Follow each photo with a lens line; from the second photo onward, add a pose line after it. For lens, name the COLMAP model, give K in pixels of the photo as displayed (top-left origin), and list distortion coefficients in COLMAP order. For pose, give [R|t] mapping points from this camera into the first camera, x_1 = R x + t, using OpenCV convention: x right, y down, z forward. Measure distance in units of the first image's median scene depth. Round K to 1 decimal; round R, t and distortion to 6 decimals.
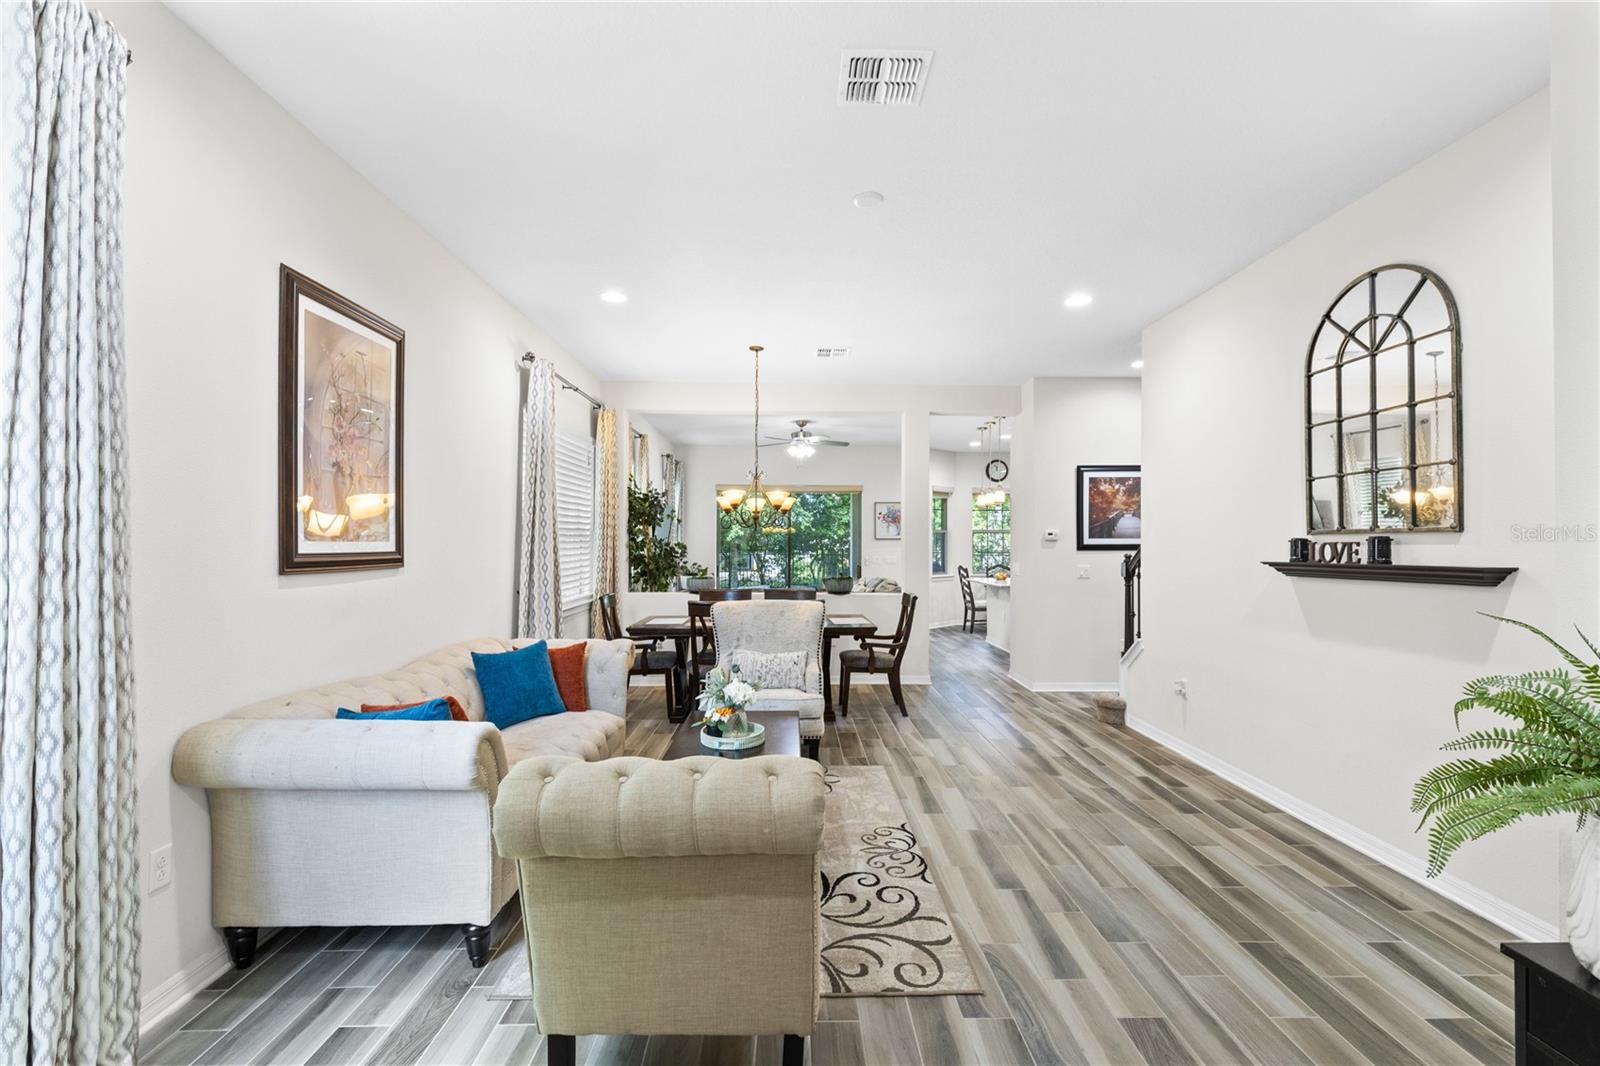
lens RADIAL K [[718.9, 0, 795.0], [0, 718.9, 537.4], [0, 0, 1]] dist [0.010275, -0.003959]
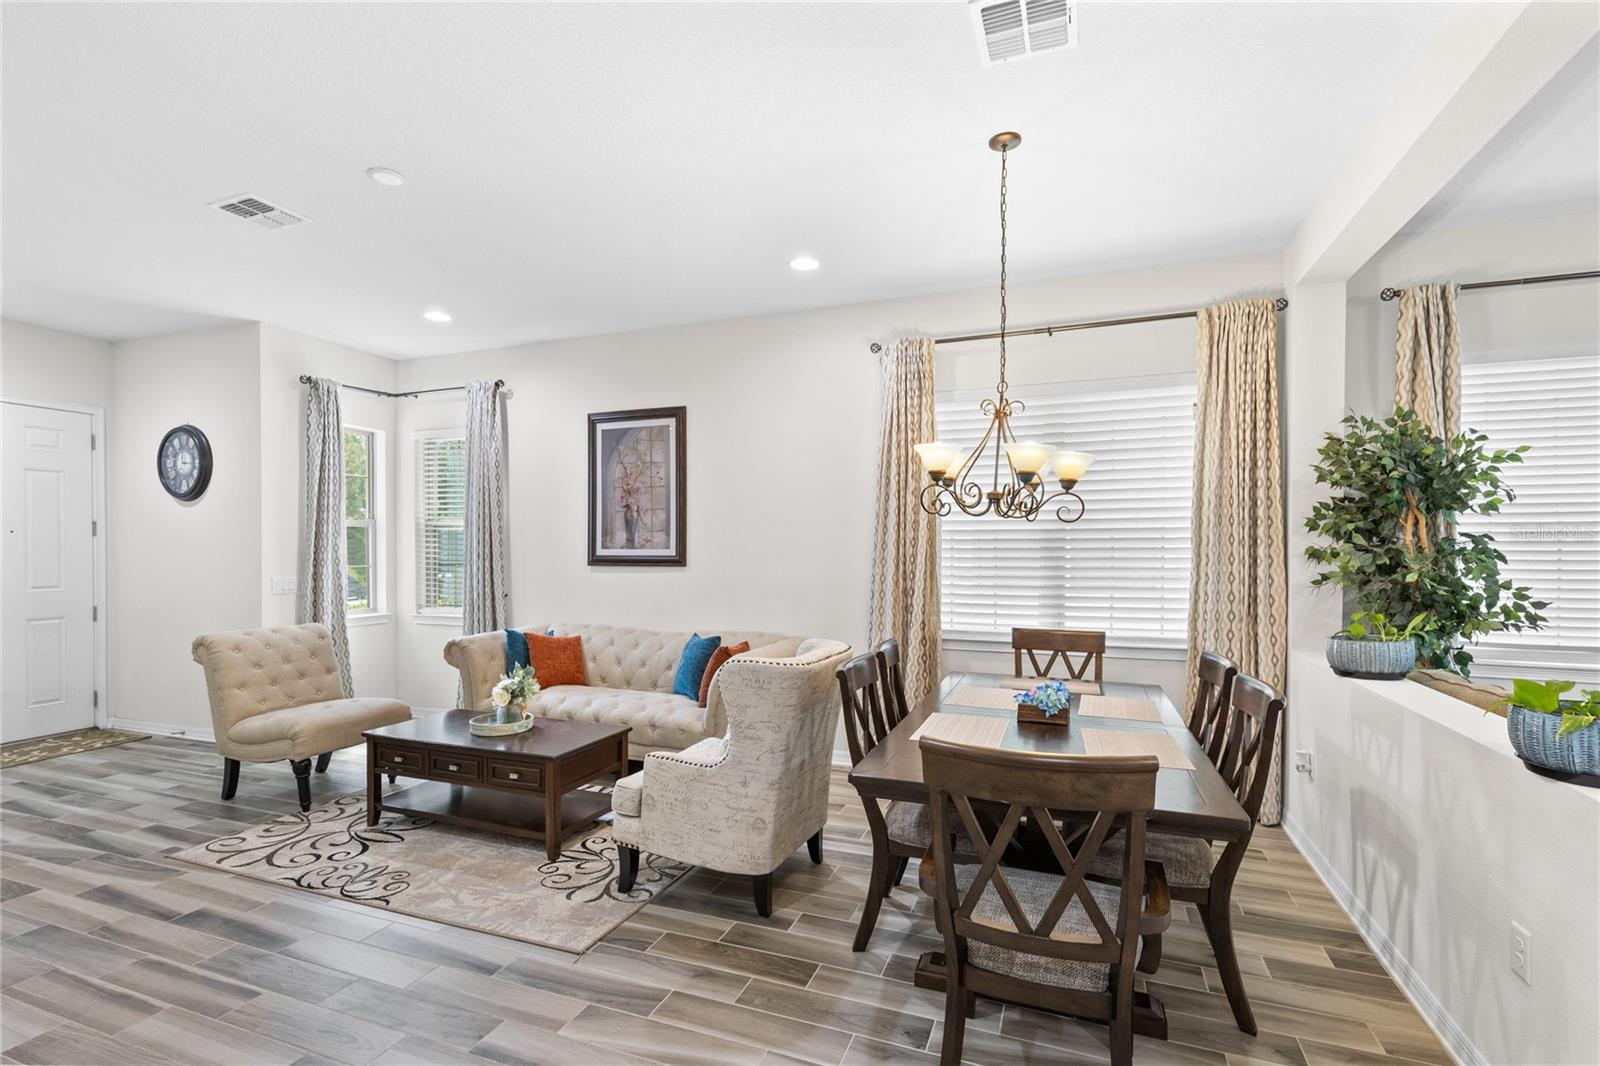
lens RADIAL K [[718.9, 0, 814.3], [0, 718.9, 562.6], [0, 0, 1]] dist [0.010275, -0.003959]
pose [[-0.358011, 0.014502, -0.933605, 0.758438], [0.006743, 0.999893, 0.012947, 0.016585], [0.933693, -0.001660, -0.358070, 1.814521]]
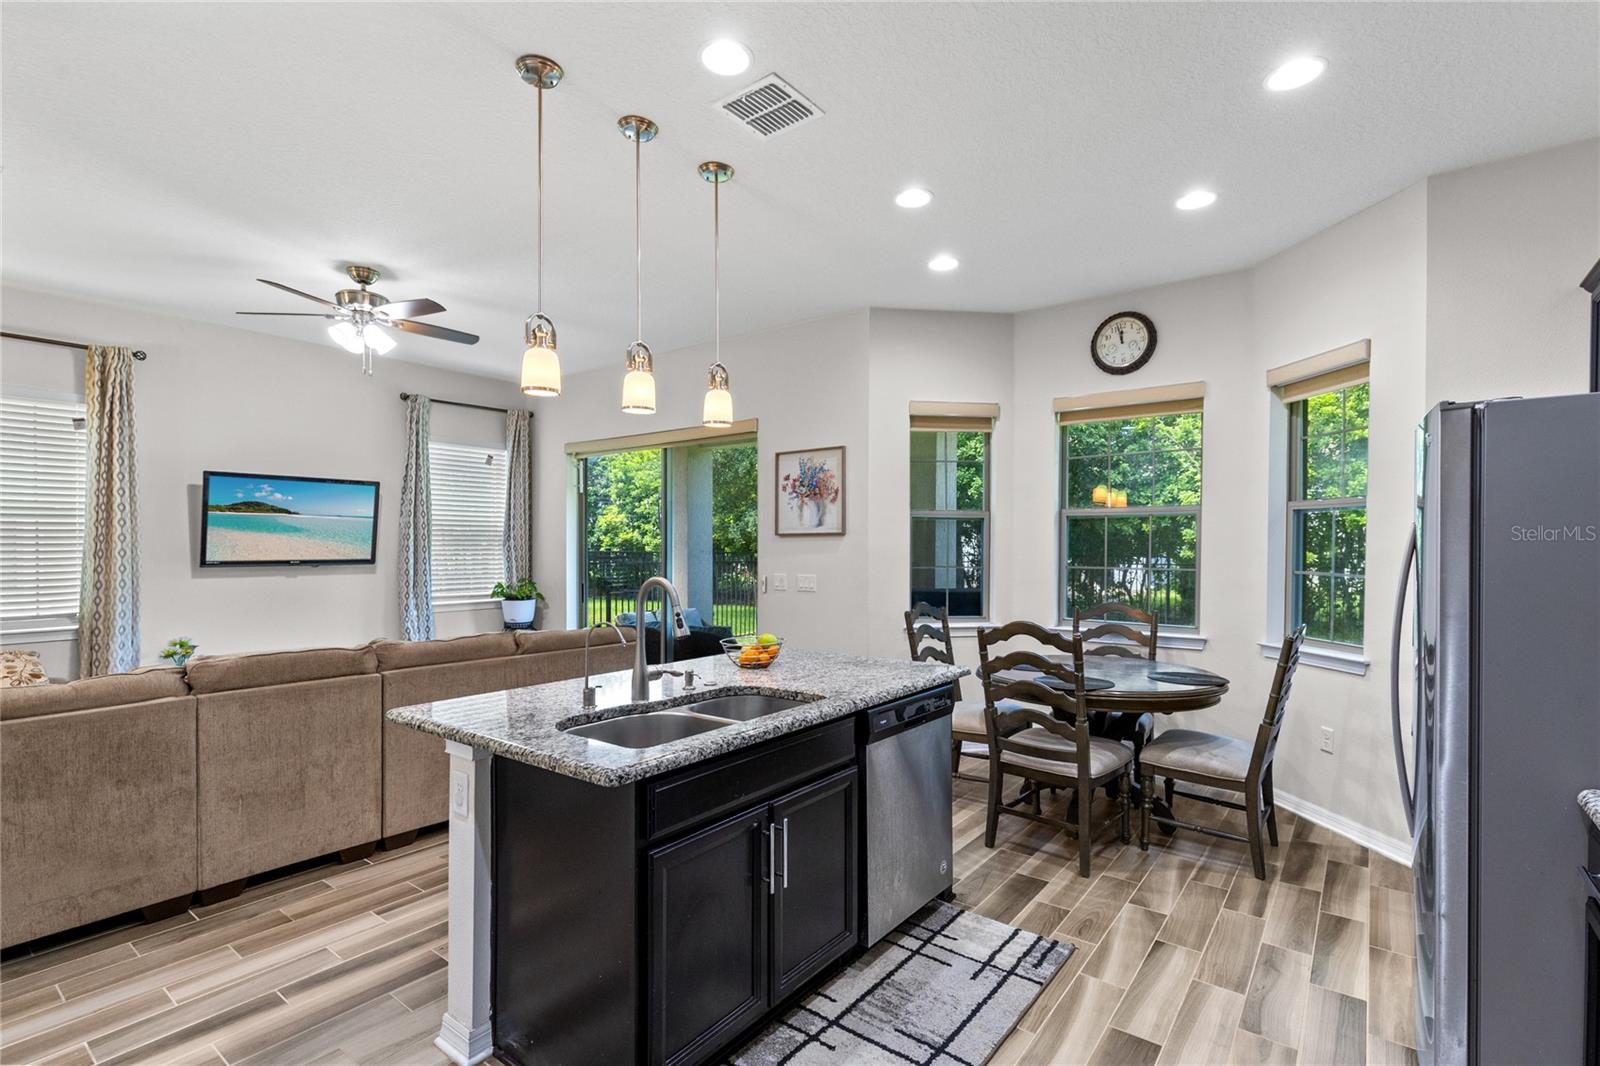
lens RADIAL K [[737.6, 0, 820.0], [0, 737.6, 547.9], [0, 0, 1]] dist [-0.000033, 0.000370]
pose [[0.797466, 0.003835, -0.603352, 1.405014], [0.003575, 0.999932, 0.011081, 0.017816], [0.603353, -0.010993, 0.797398, 2.240220]]
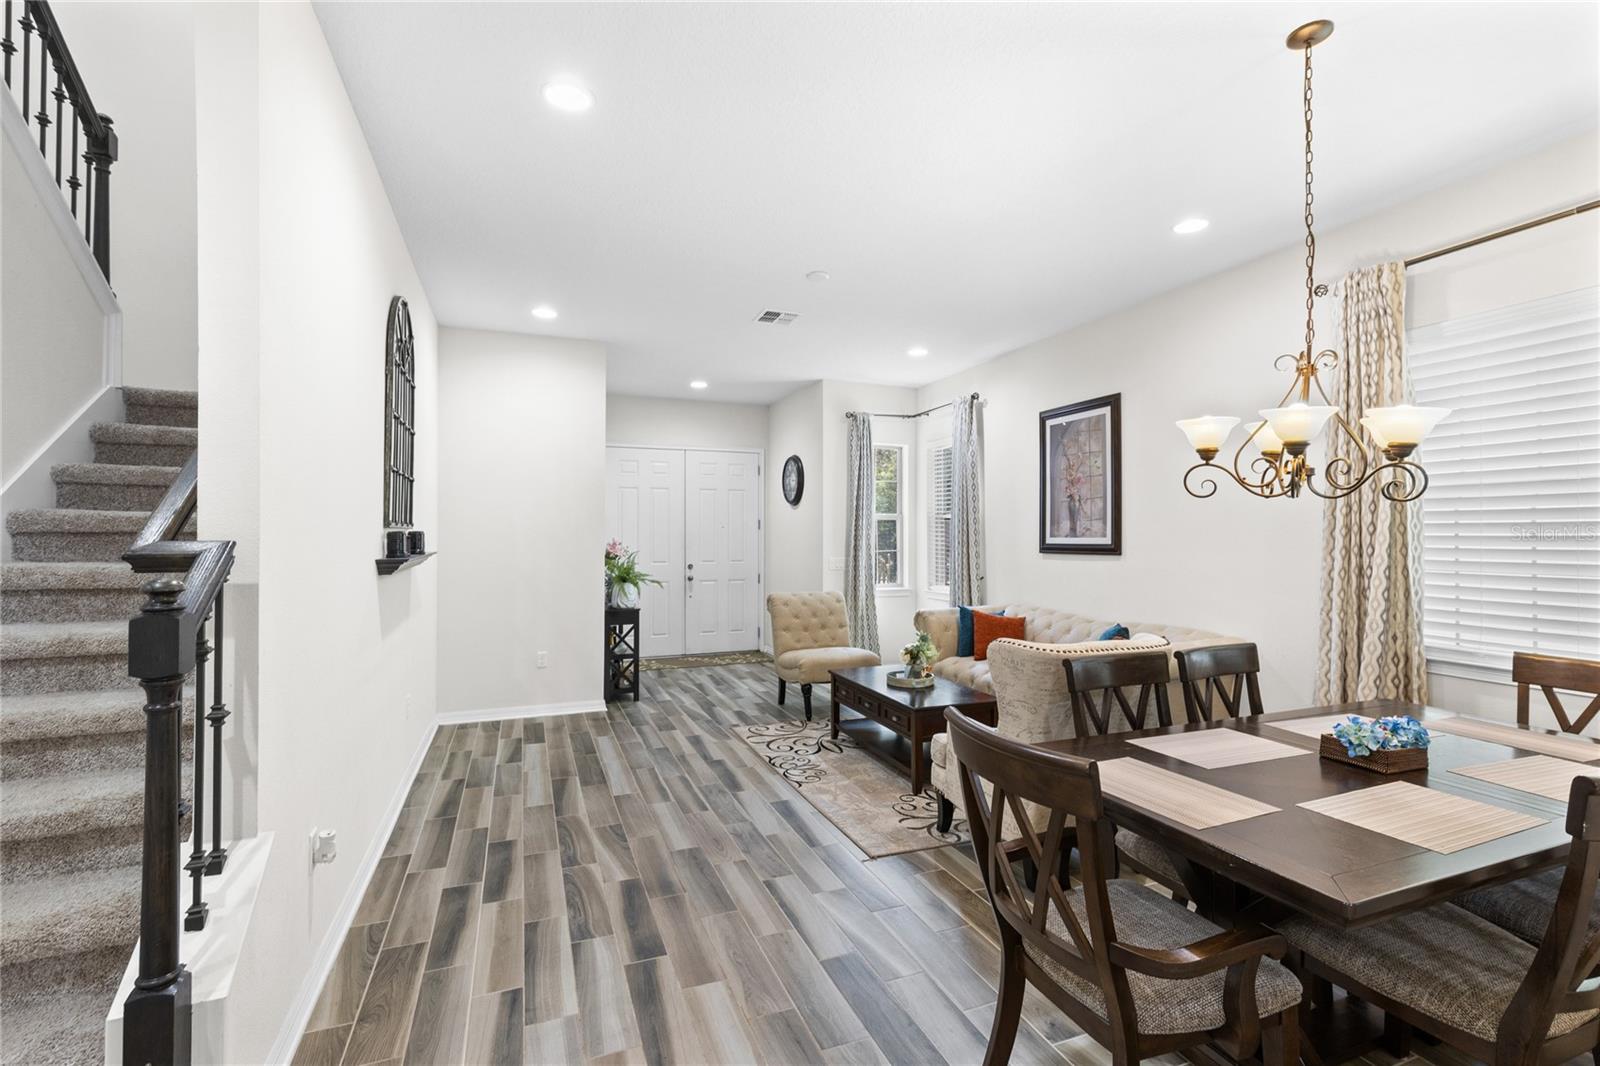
lens RADIAL K [[718.9, 0, 808.6], [0, 718.9, 530.1], [0, 0, 1]] dist [0.010275, -0.003959]
pose [[-0.932536, -0.007117, -0.361007, 0.577546], [-0.000017, 0.999807, -0.019668, 0.019733], [0.361077, -0.018335, -0.932356, 2.171911]]
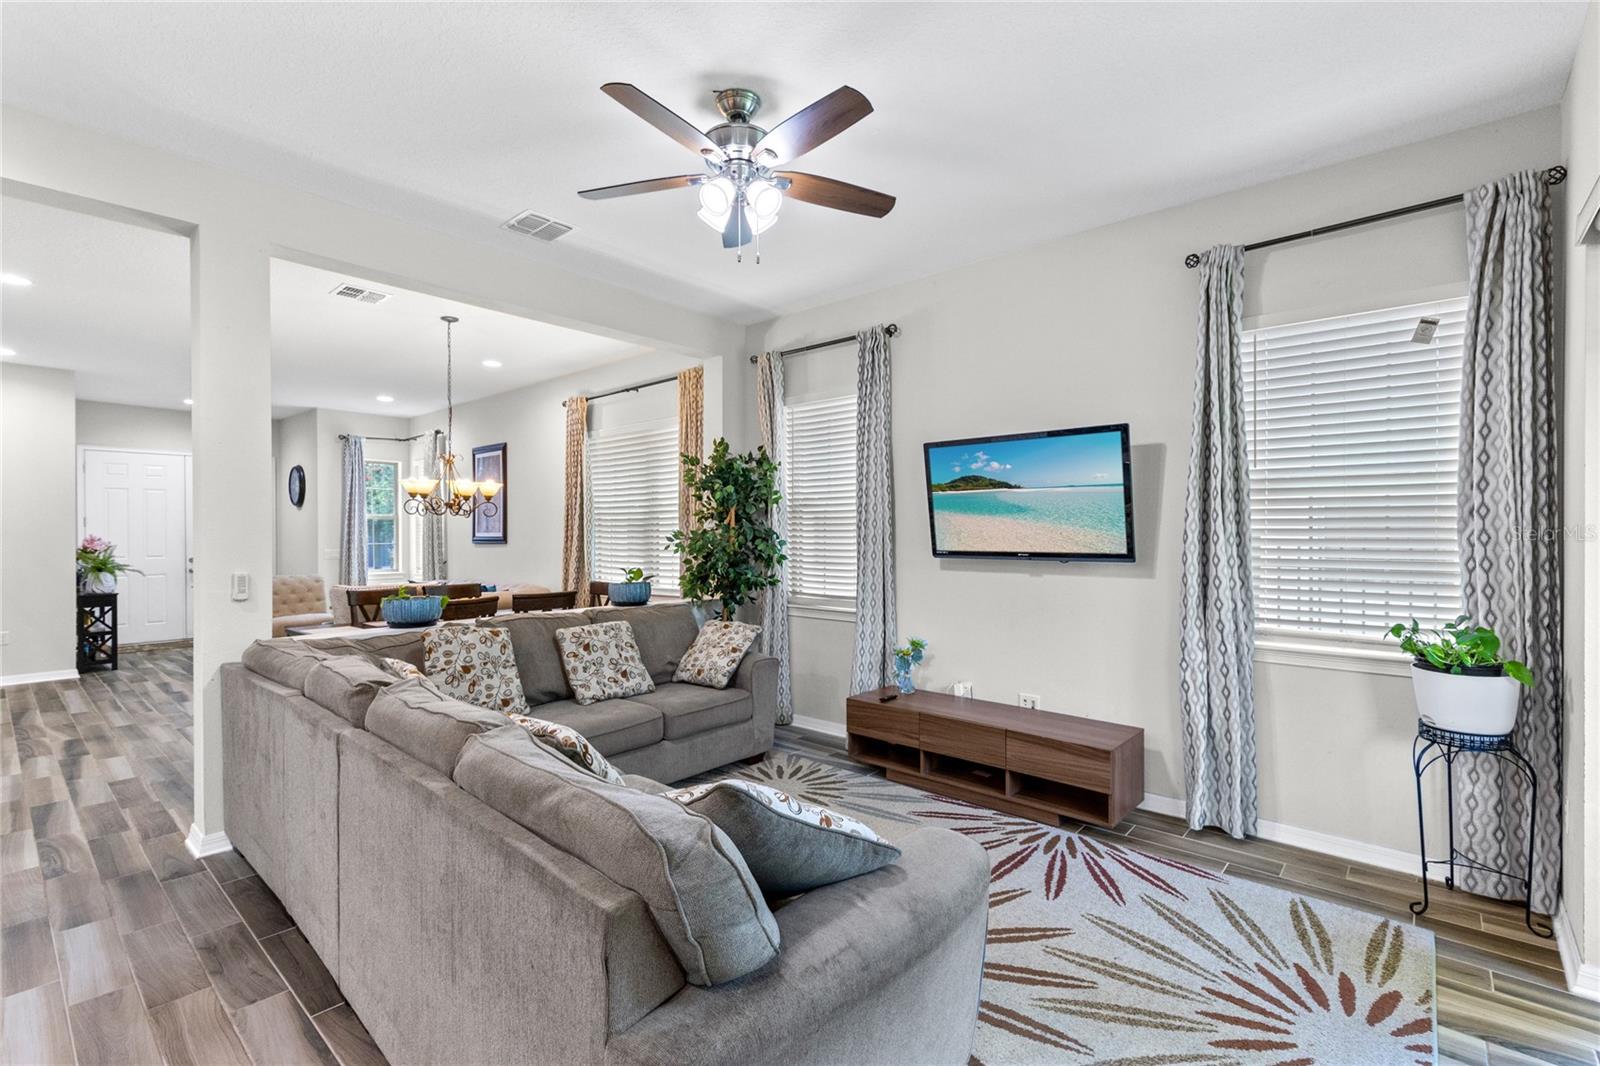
lens RADIAL K [[718.9, 0, 807.3], [0, 718.9, 530.9], [0, 0, 1]] dist [0.010275, -0.003959]
pose [[-0.666627, -0.000376, -0.745391, 0.559923], [0.009644, 0.999912, -0.009130, 0.032383], [0.745329, -0.013275, -0.666565, 3.355929]]
